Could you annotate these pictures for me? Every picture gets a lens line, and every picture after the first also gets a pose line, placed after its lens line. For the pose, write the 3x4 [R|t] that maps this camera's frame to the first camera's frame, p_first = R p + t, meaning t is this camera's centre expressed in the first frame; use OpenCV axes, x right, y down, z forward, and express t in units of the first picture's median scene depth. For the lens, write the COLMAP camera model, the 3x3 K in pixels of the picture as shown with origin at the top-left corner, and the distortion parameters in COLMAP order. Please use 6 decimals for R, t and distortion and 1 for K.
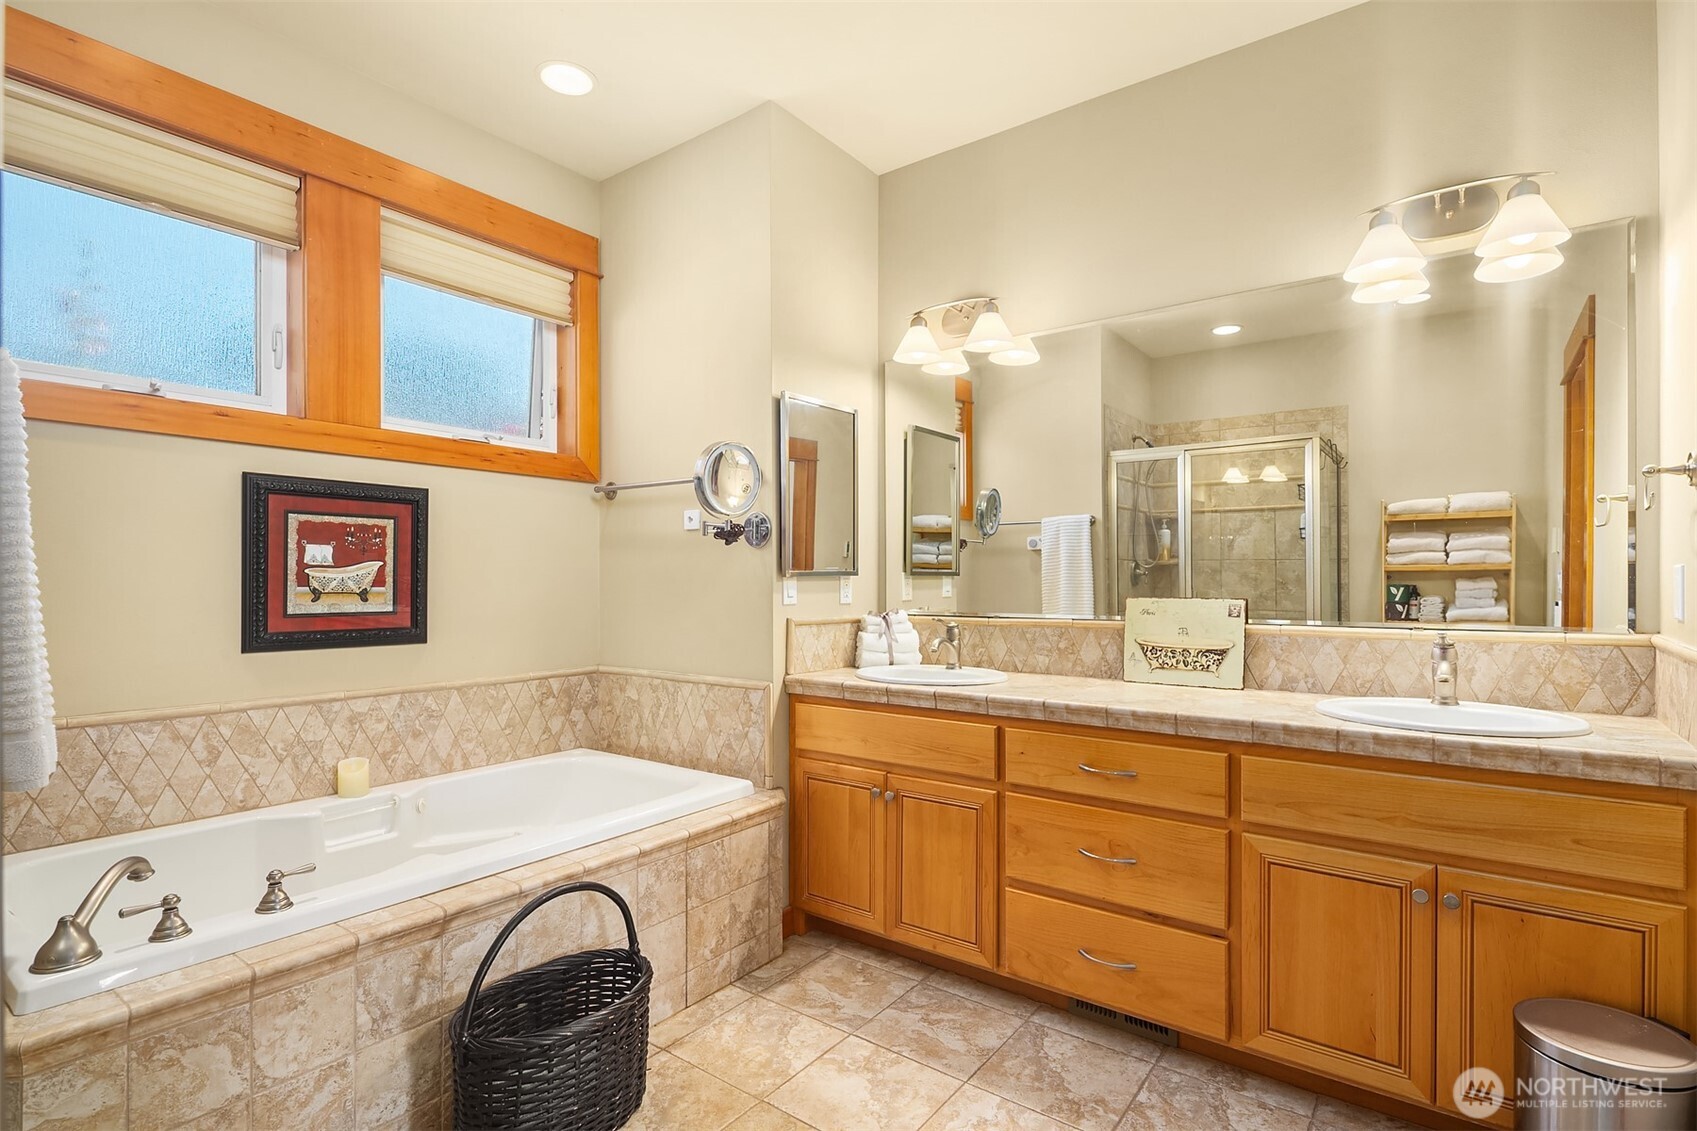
lens RADIAL K [[832.0, 0, 851.2], [0, 832.0, 576.8], [0, 0, 1]] dist [0.010516, -0.003163]
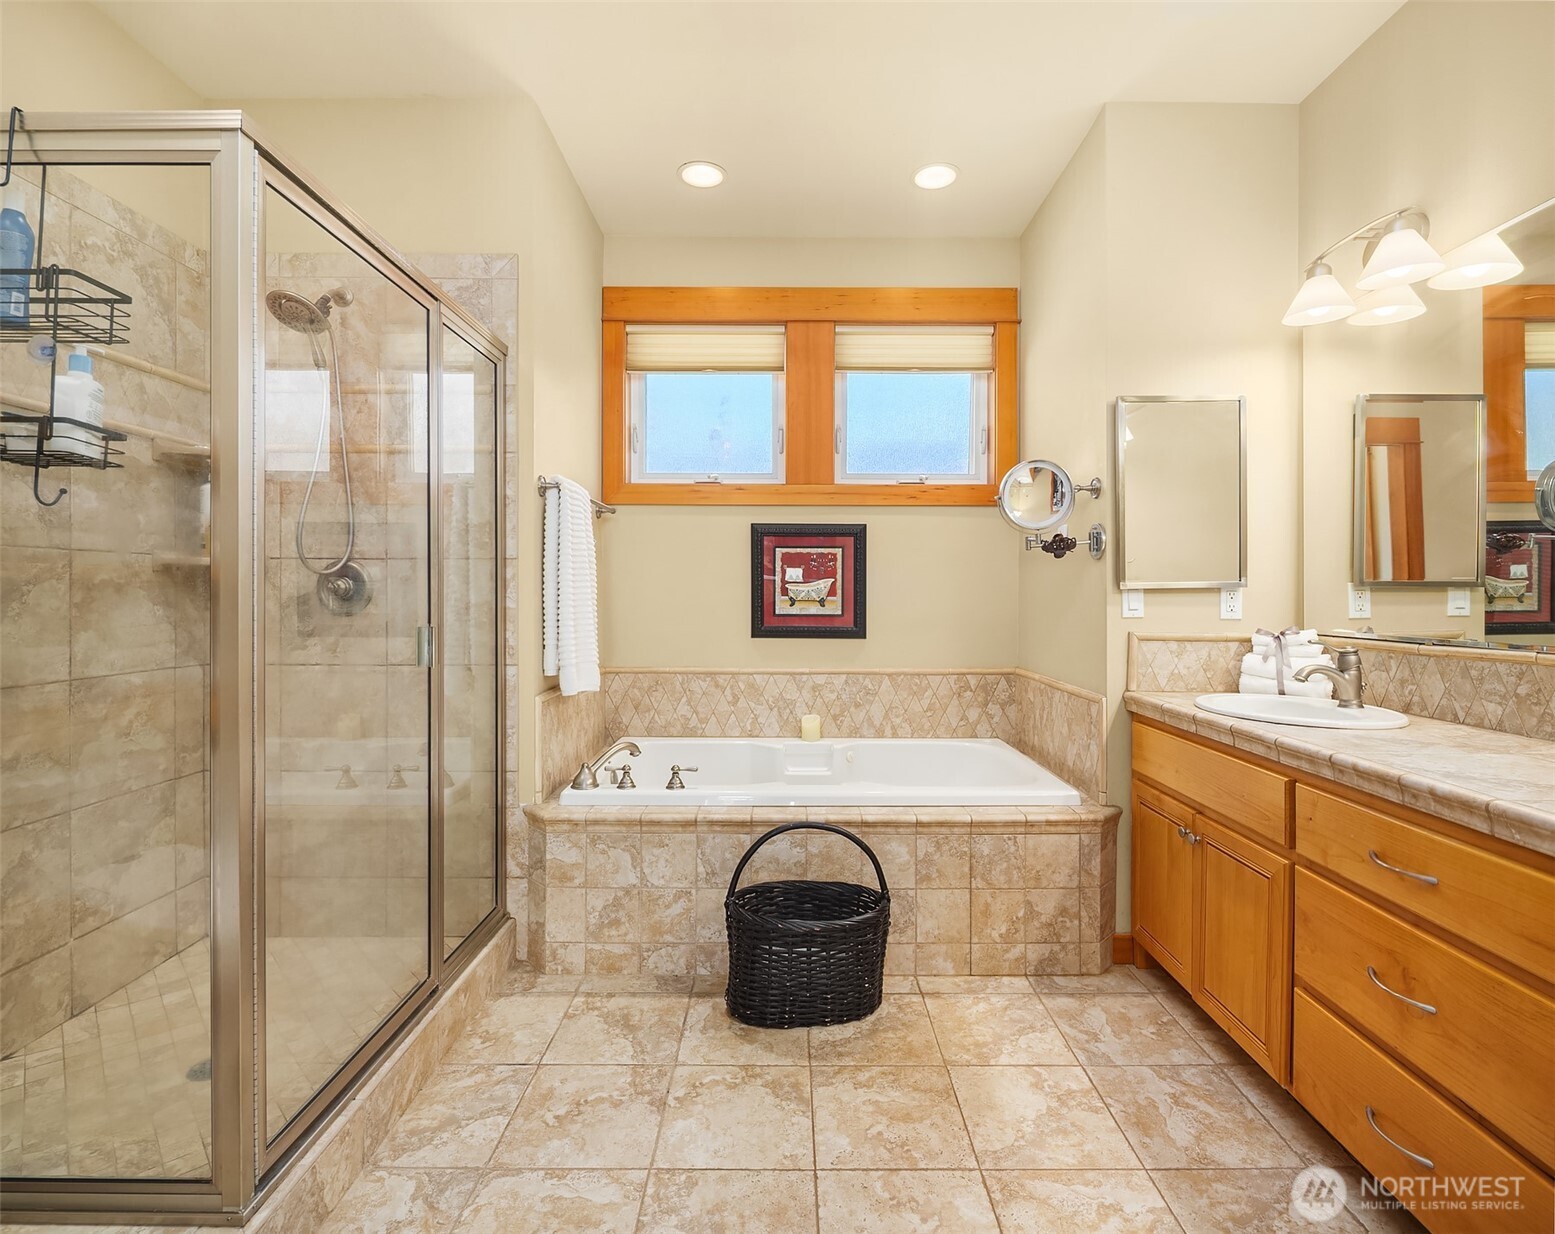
lens RADIAL K [[763.5, 0, 787.6], [0, 763.5, 589.2], [0, 0, 1]] dist [0.007948, -0.004406]
pose [[0.594905, -0.001753, -0.803794, 0.447195], [0.002012, 0.999998, -0.000692, 0.000339], [0.803793, -0.001205, 0.594907, 0.181148]]
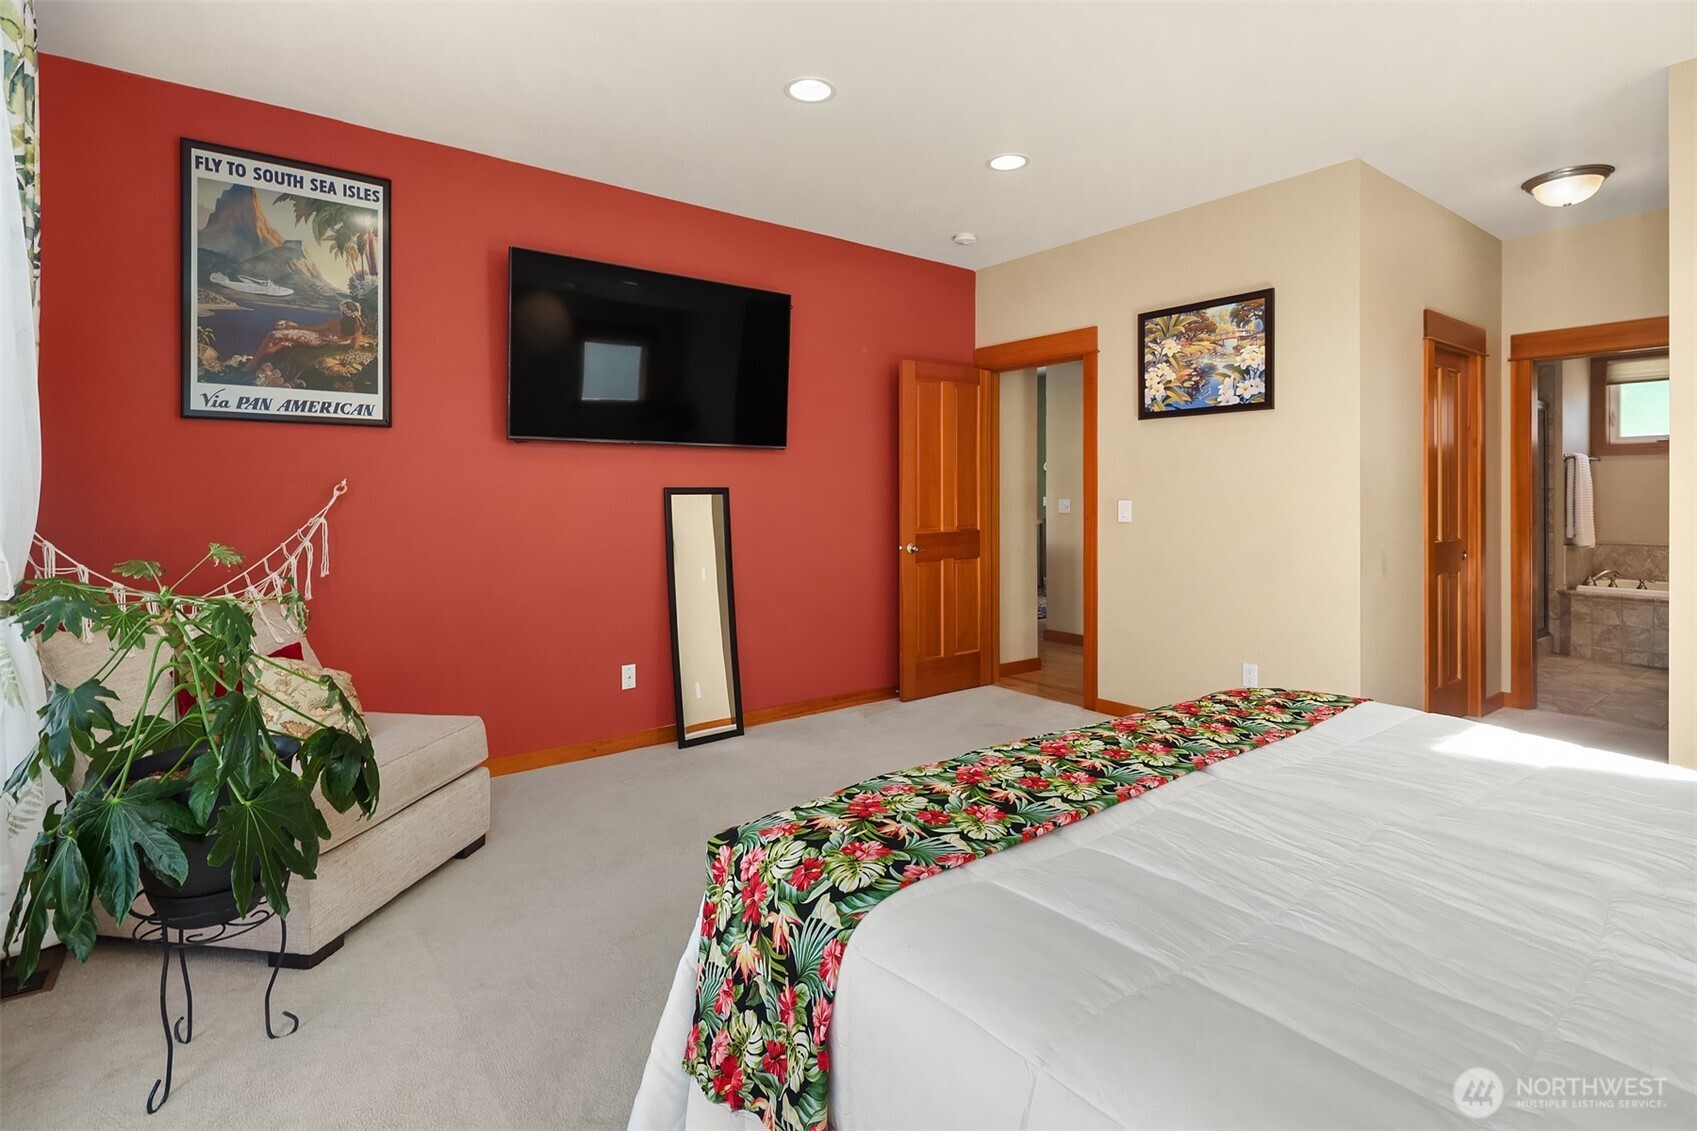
lens RADIAL K [[832.0, 0, 871.3], [0, 832.0, 494.9], [0, 0, 1]] dist [0.010516, -0.003163]
pose [[-0.257649, 0.001158, -0.966238, 2.578068], [0.002978, 0.999995, 0.000404, -0.029145], [0.966234, -0.002773, -0.257652, -0.926460]]
